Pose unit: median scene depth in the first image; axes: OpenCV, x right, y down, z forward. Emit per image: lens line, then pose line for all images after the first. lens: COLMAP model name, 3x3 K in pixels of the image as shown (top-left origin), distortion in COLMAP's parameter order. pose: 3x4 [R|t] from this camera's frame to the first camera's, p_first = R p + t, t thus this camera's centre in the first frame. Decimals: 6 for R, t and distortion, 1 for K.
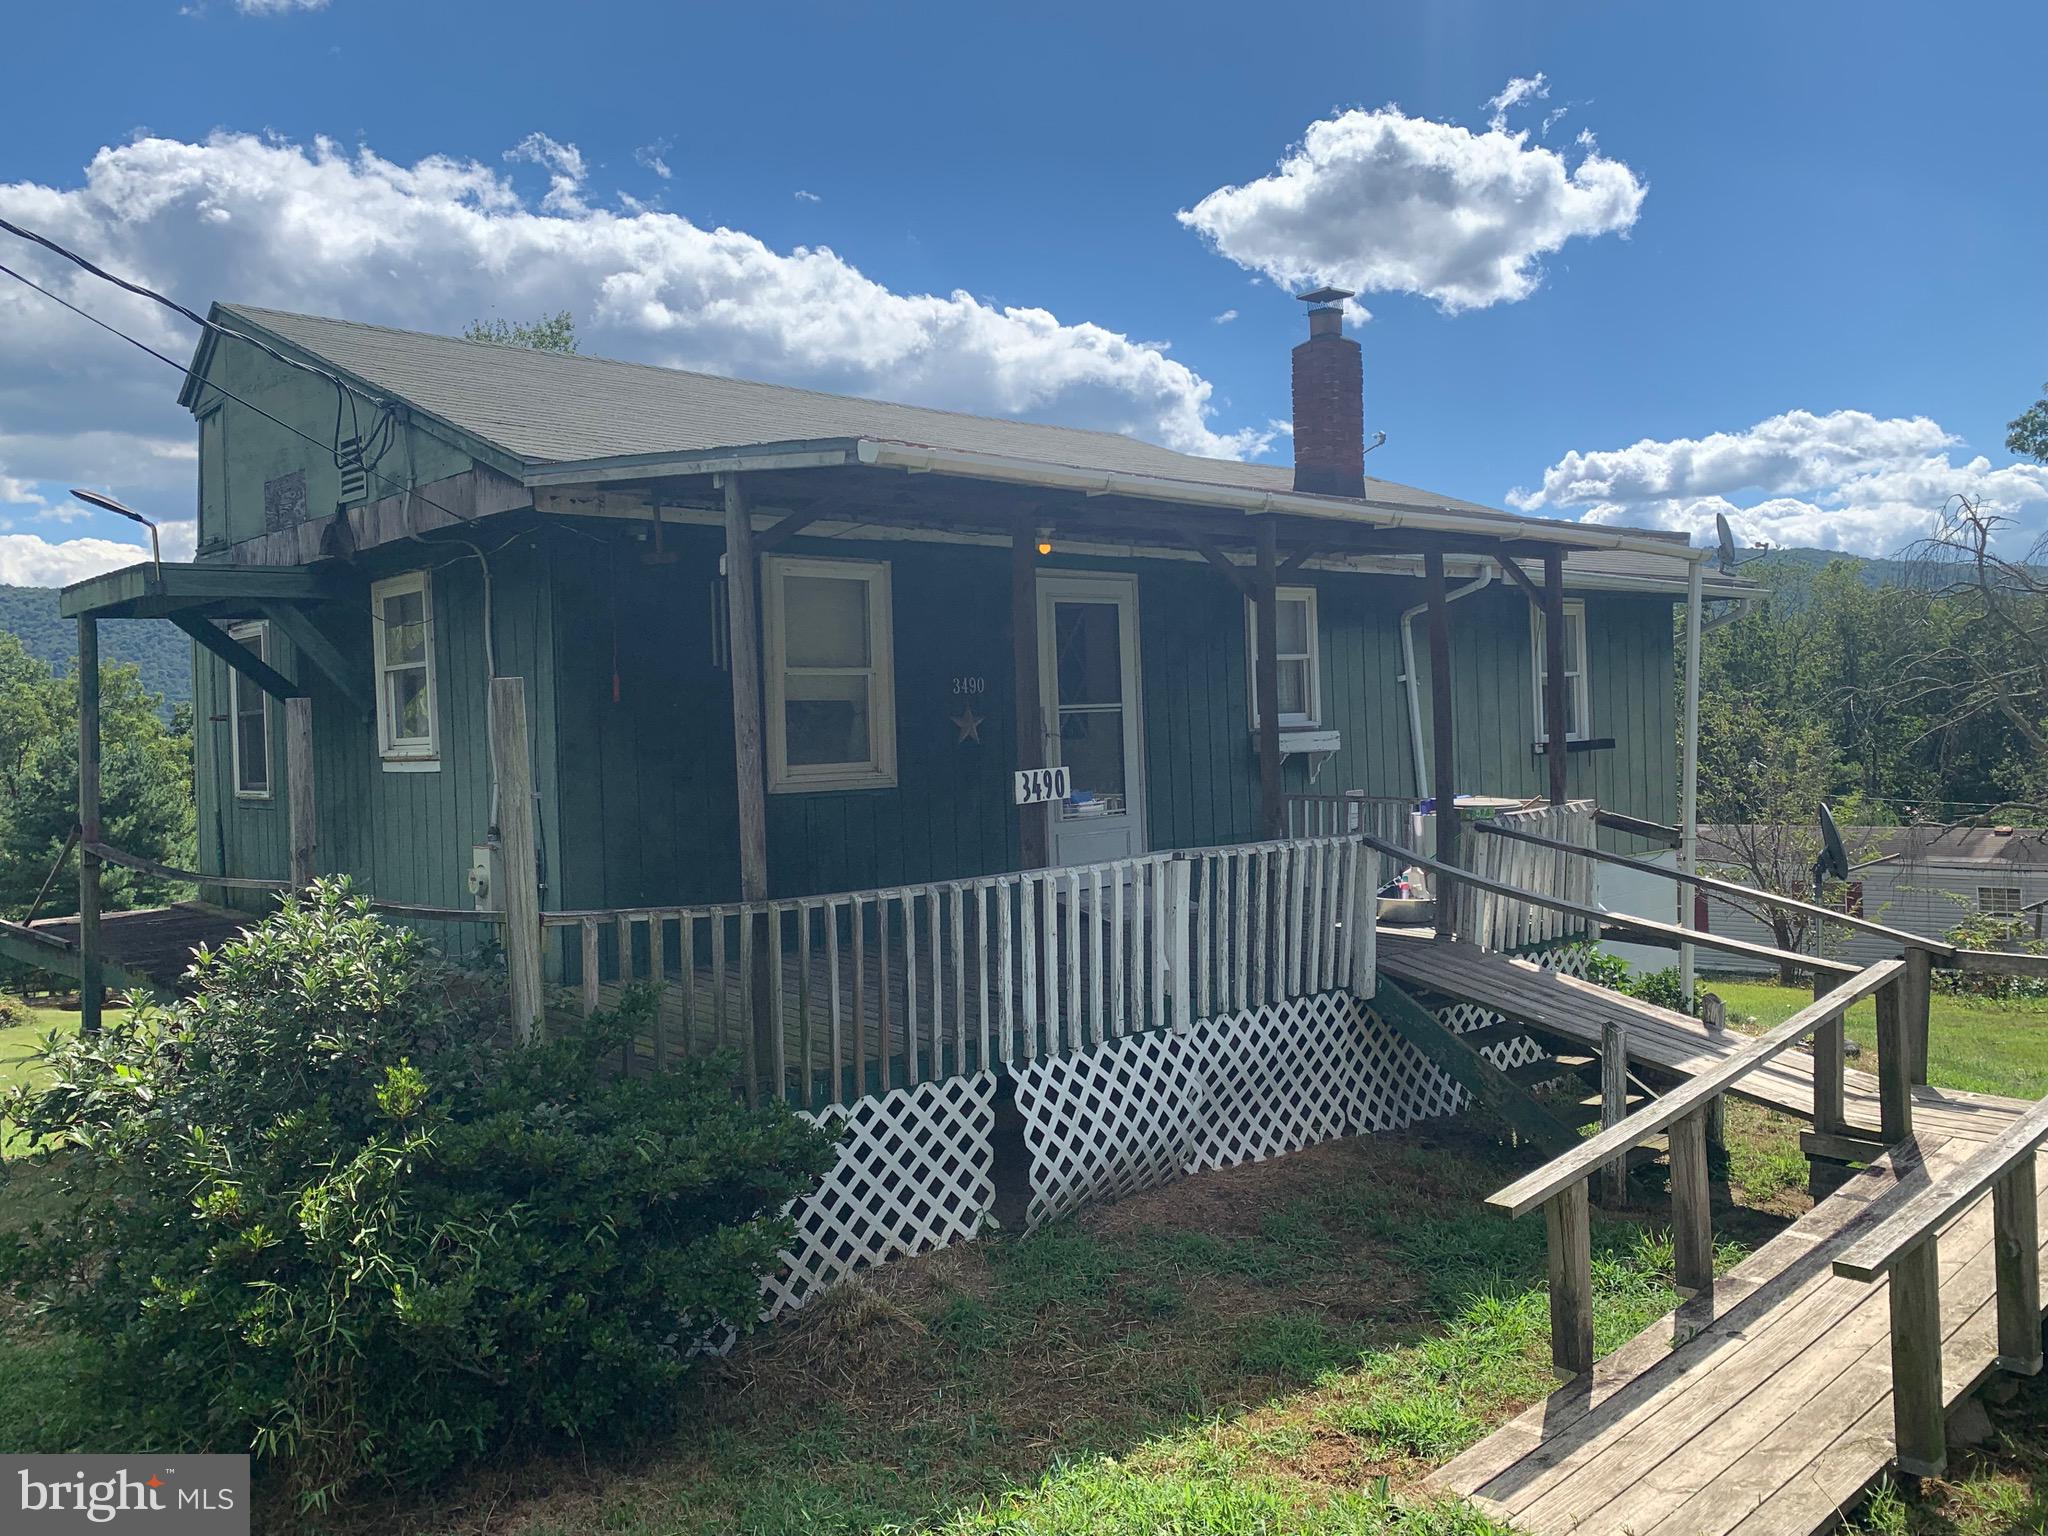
lens RADIAL K [[1782.8, 0, 1024.0], [0, 1782.8, 768.0], [0, 0, 1]] dist [0.200818, -0.643705]
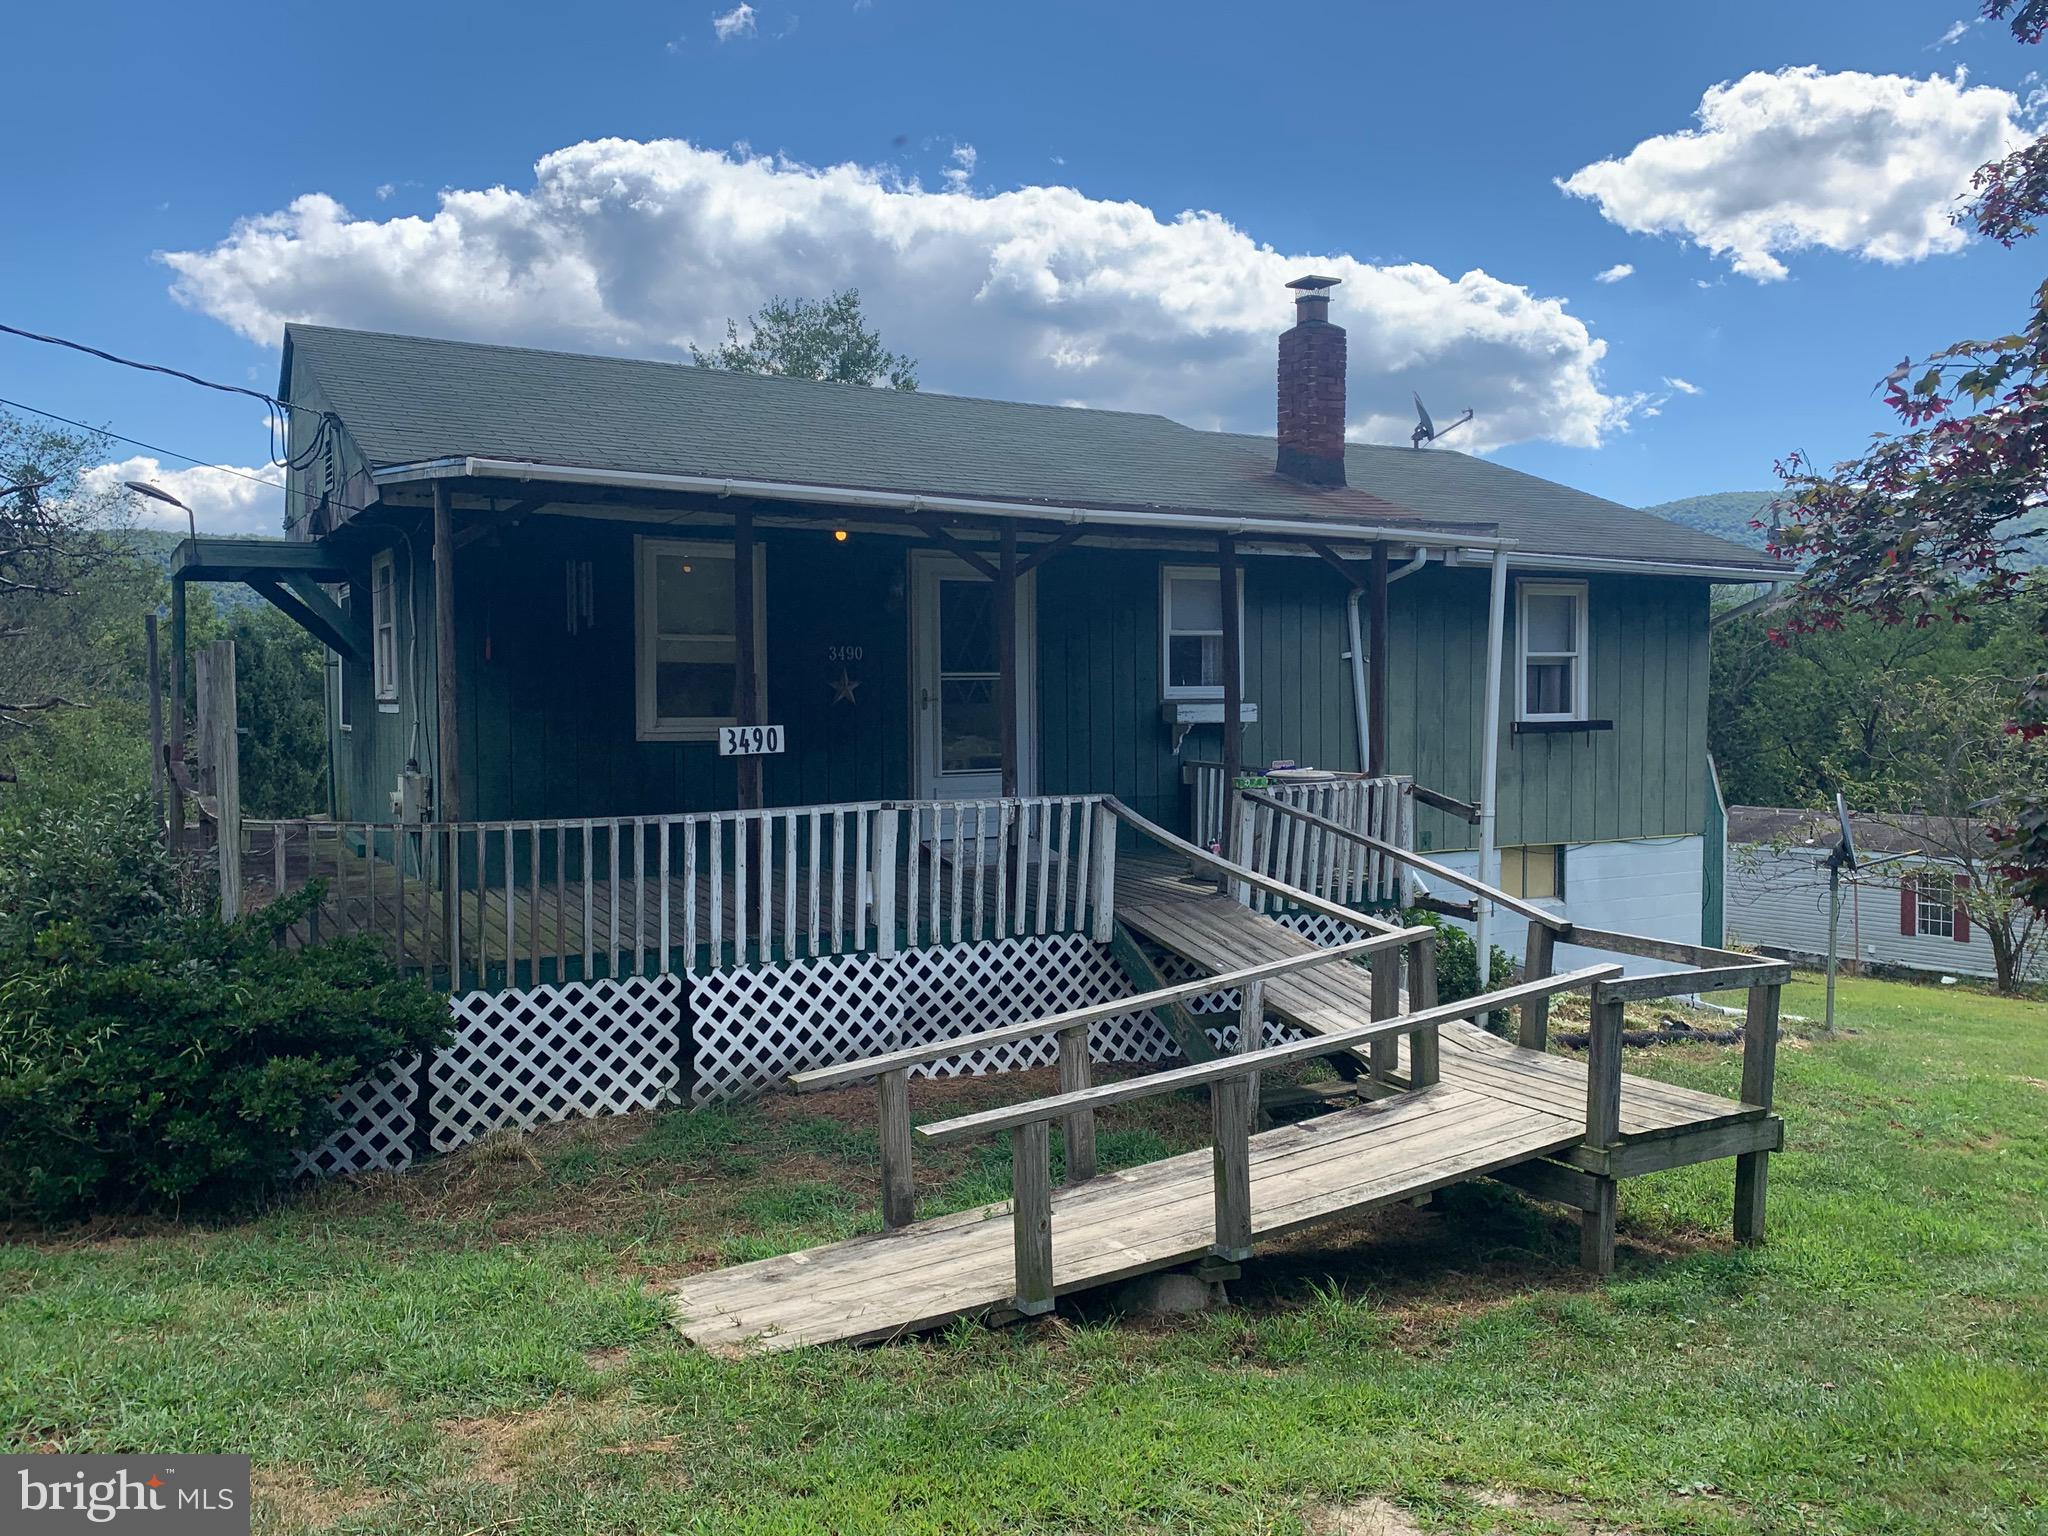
lens RADIAL K [[1782.8, 0, 1024.0], [0, 1782.8, 768.0], [0, 0, 1]] dist [0.200818, -0.643705]
pose [[0.965268, 0.040038, -0.258176, 0.463275], [-0.034033, 0.999037, 0.027691, -0.010506], [0.259036, -0.017943, 0.965701, -0.095595]]
